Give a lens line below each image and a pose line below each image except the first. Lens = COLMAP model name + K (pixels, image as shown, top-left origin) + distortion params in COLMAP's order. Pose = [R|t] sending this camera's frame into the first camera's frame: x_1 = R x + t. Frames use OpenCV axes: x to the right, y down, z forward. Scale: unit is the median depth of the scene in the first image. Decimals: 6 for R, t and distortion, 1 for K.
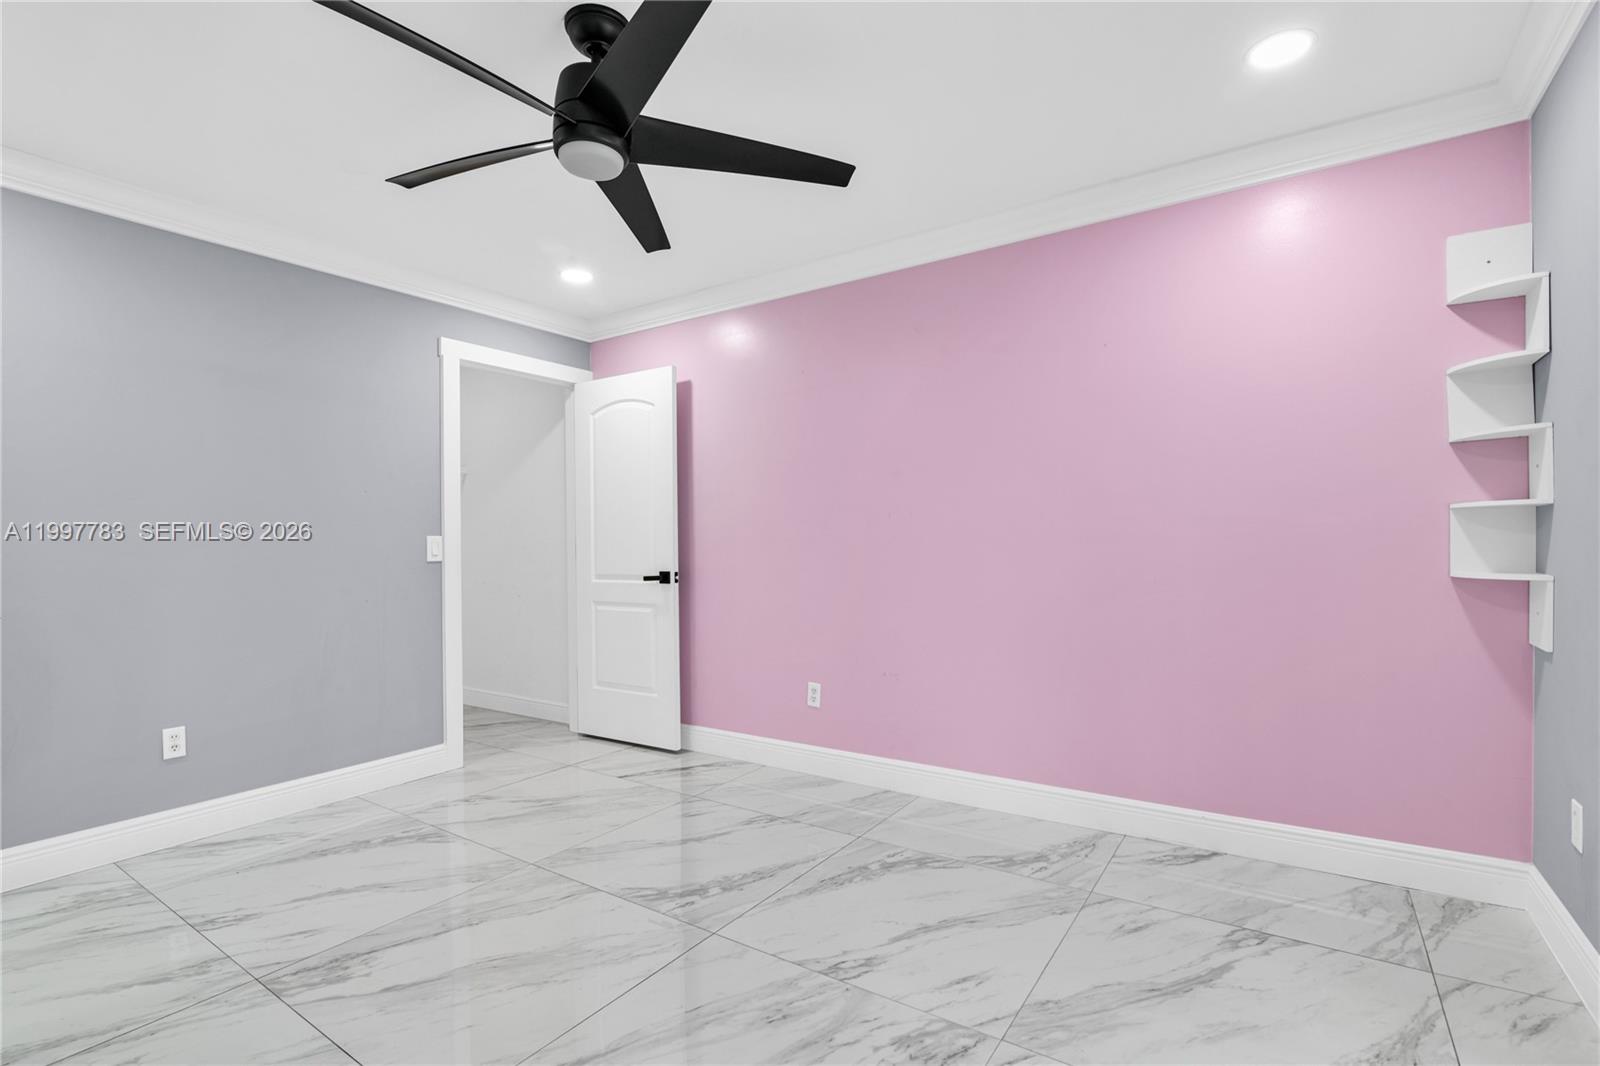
lens RADIAL K [[762.1, 0, 798.8], [0, 762.1, 542.0], [0, 0, 1]] dist [-0.021588, 0.000313]
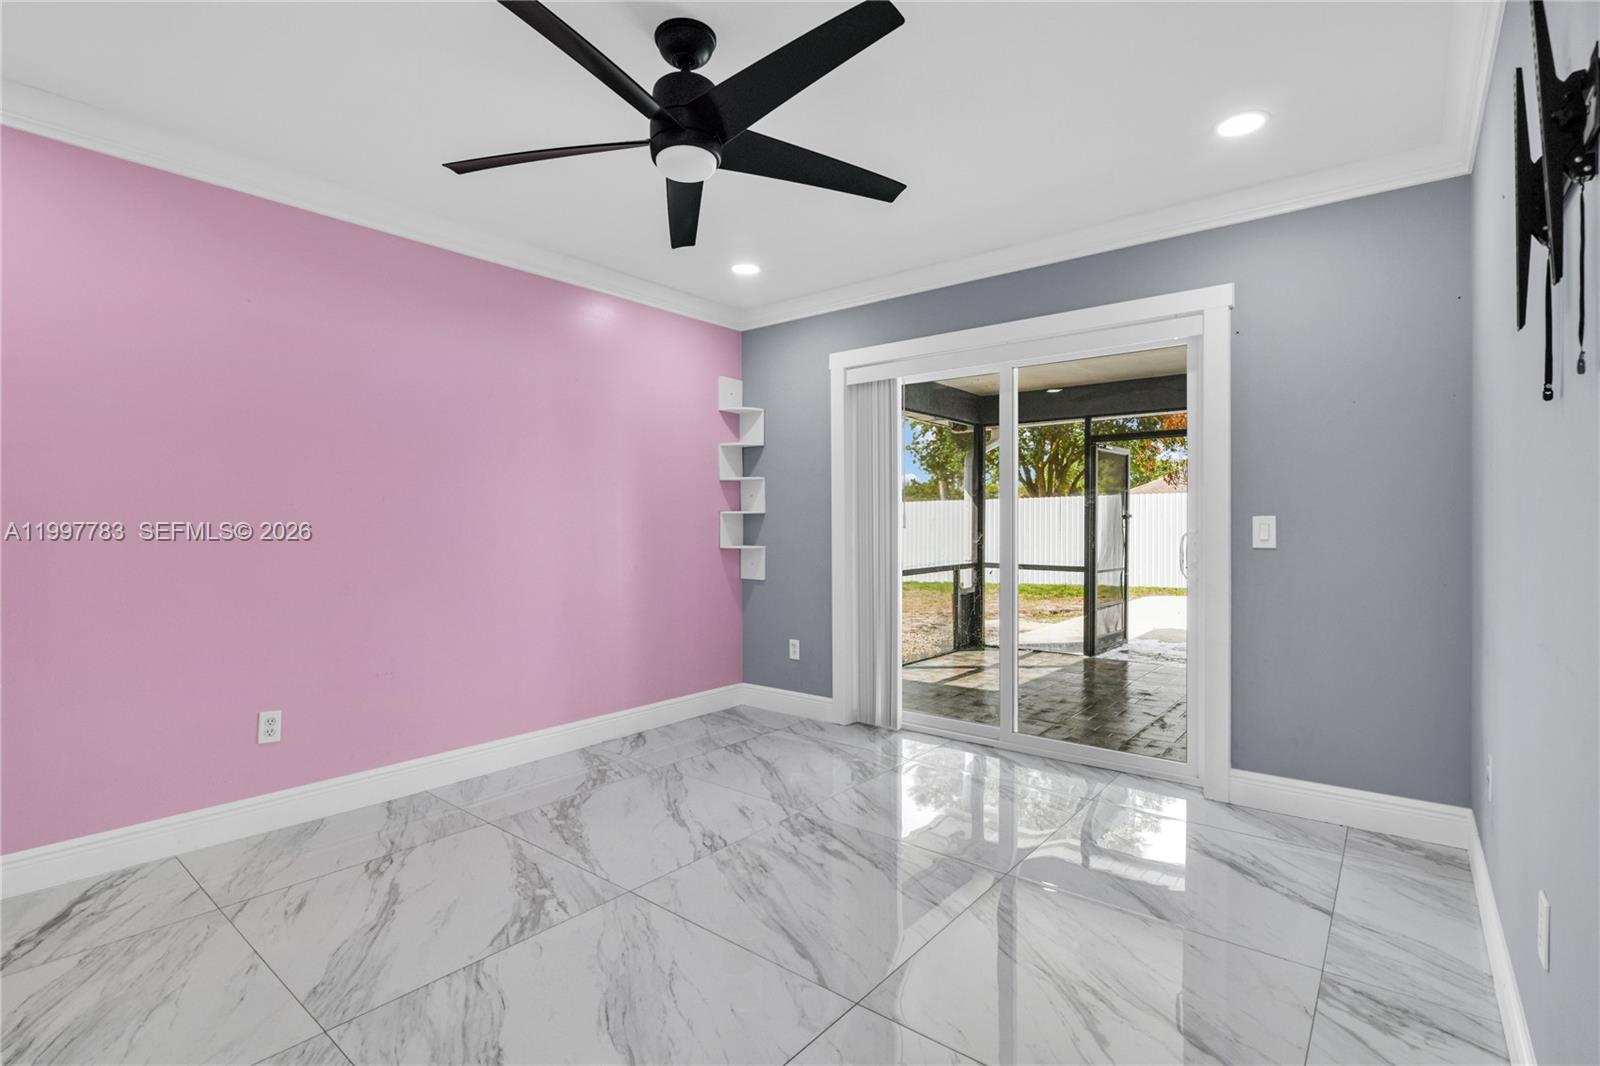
lens RADIAL K [[746.5, 0, 798.8], [0, 746.5, 535.5], [0, 0, 1]] dist [-0.021845, 0.000330]
pose [[0.071789, 0.004344, 0.997410, -0.948522], [0.007057, 0.999963, -0.004863, 0.020935], [-0.997395, 0.007388, 0.071756, 0.574143]]
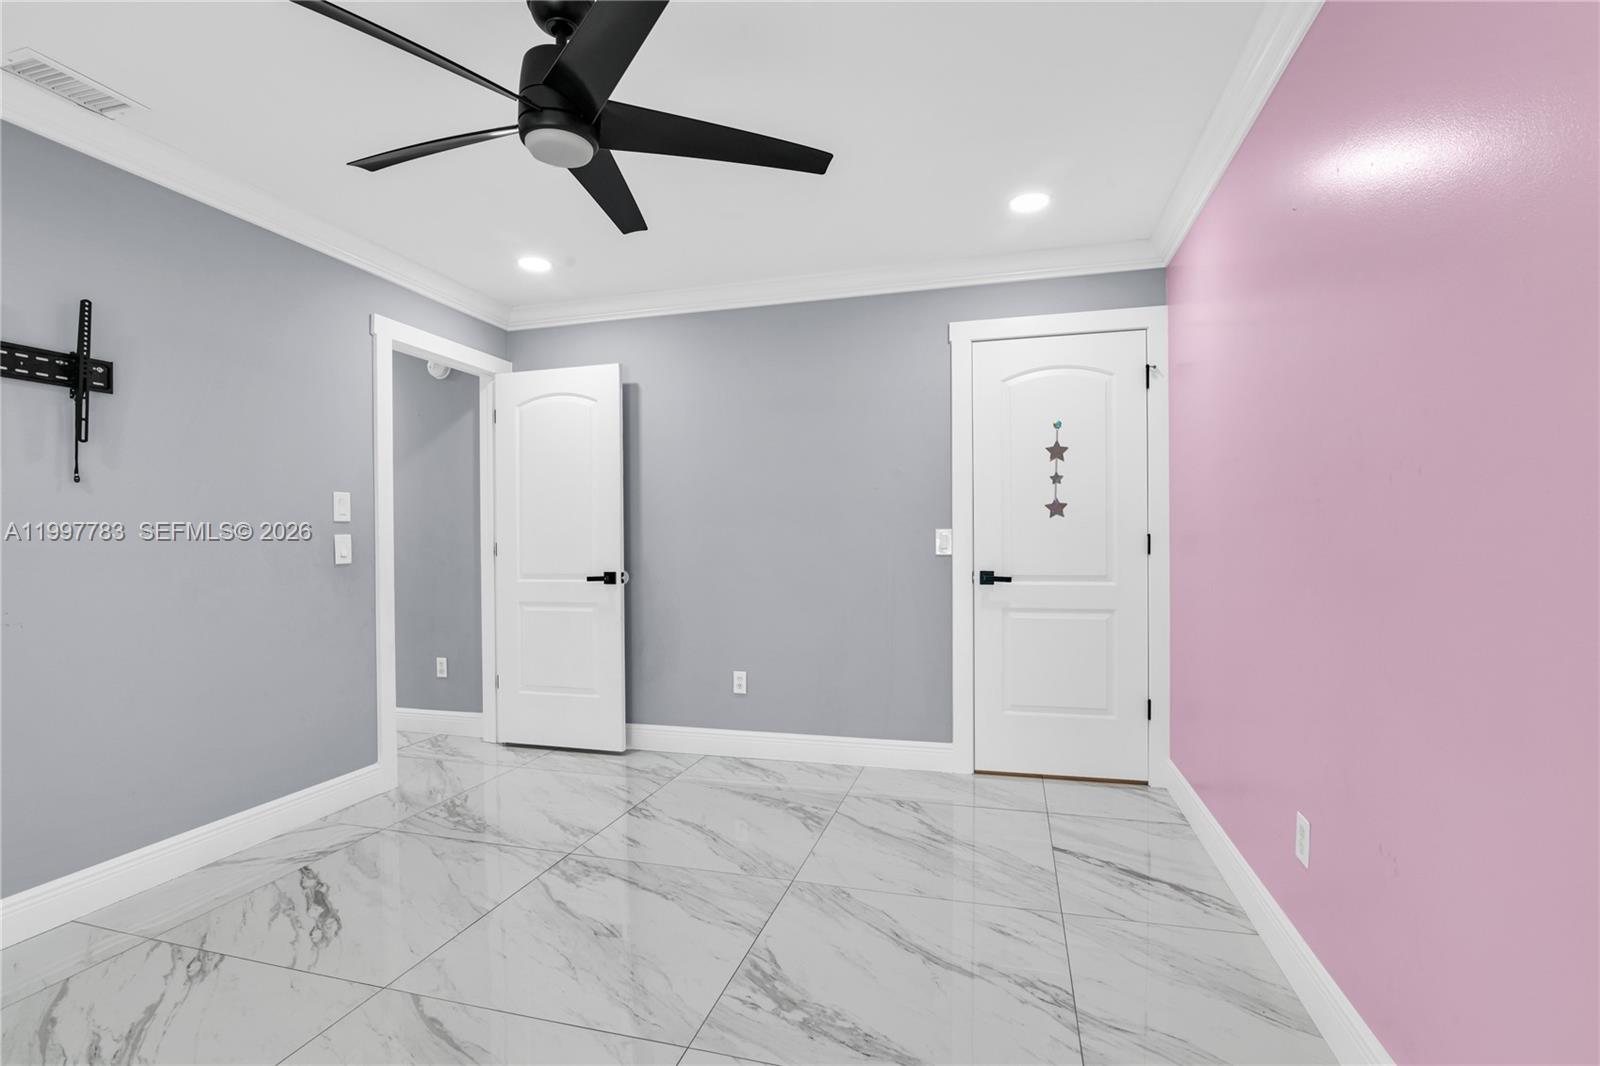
lens RADIAL K [[739.7, 0, 784.8], [0, 739.7, 545.6], [0, 0, 1]] dist [-0.017178, -0.000231]
pose [[0.311957, 0.014604, -0.949984, 0.513482], [0.000446, 0.999880, 0.015517, -0.002200], [0.950096, -0.005265, 0.311913, 0.723982]]
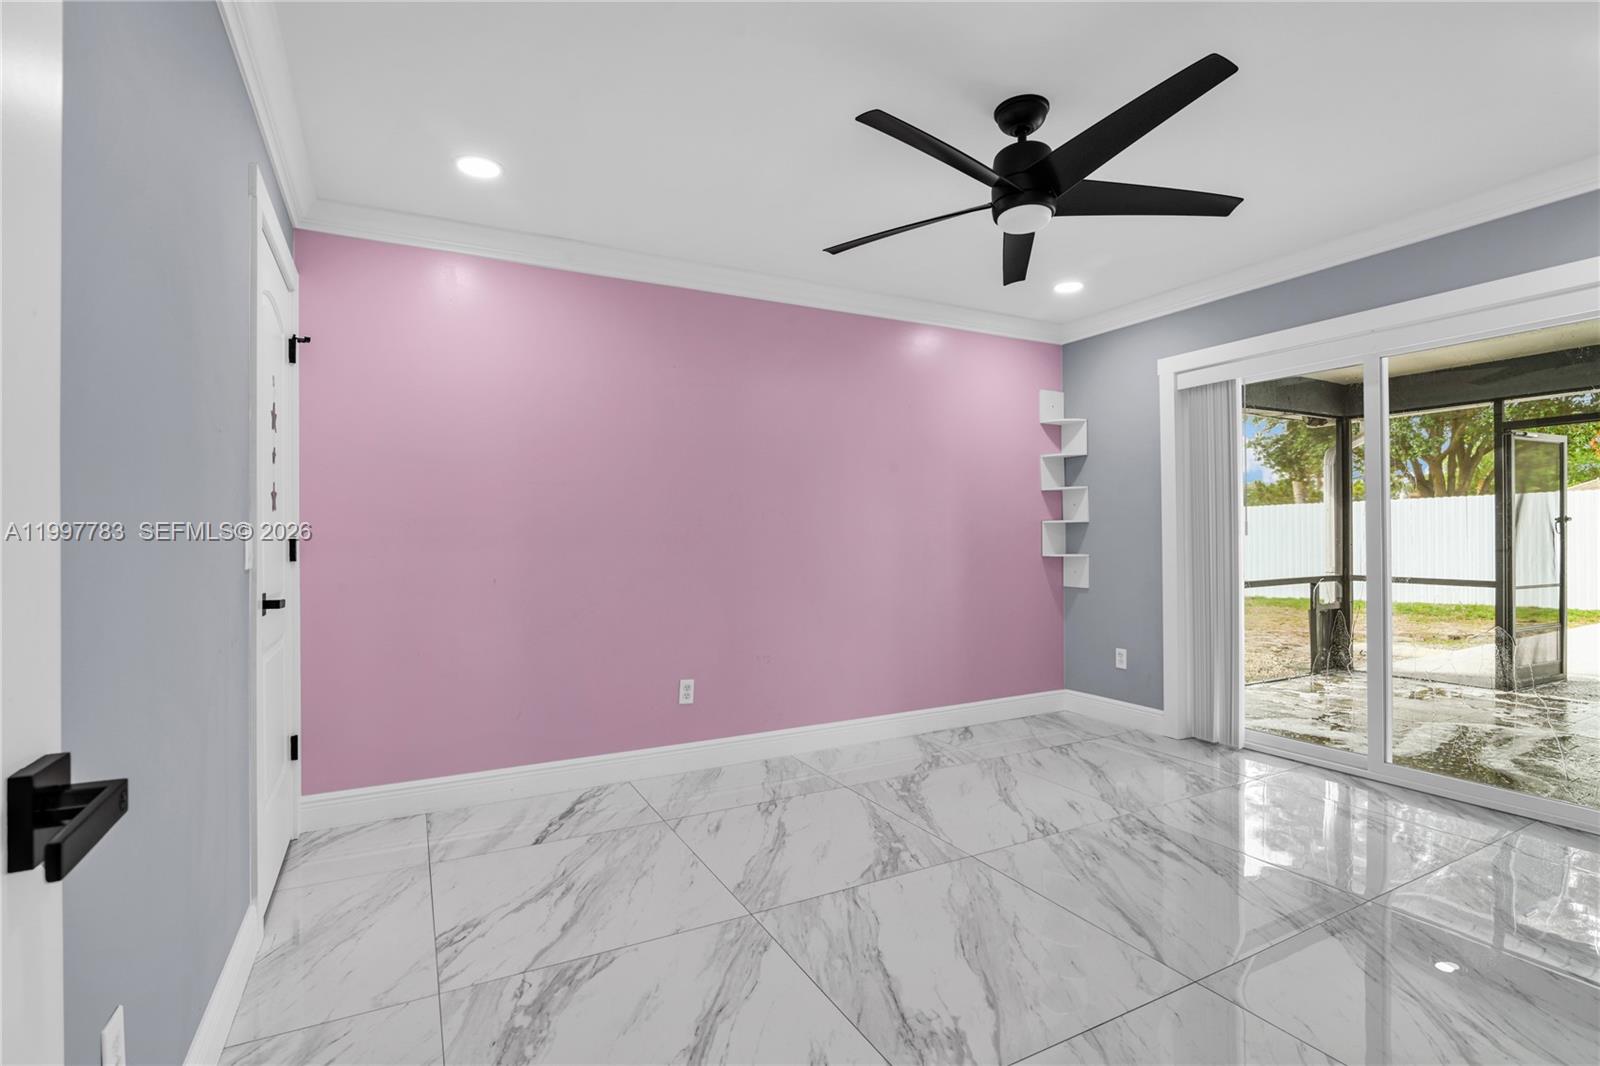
lens RADIAL K [[746.5, 0, 798.8], [0, 746.5, 535.5], [0, 0, 1]] dist [-0.021845, 0.000330]
pose [[0.458360, 0.014938, 0.888641, -1.087449], [0.005784, 0.999787, -0.019790, 0.022379], [-0.888748, 0.014211, 0.458176, 0.581674]]
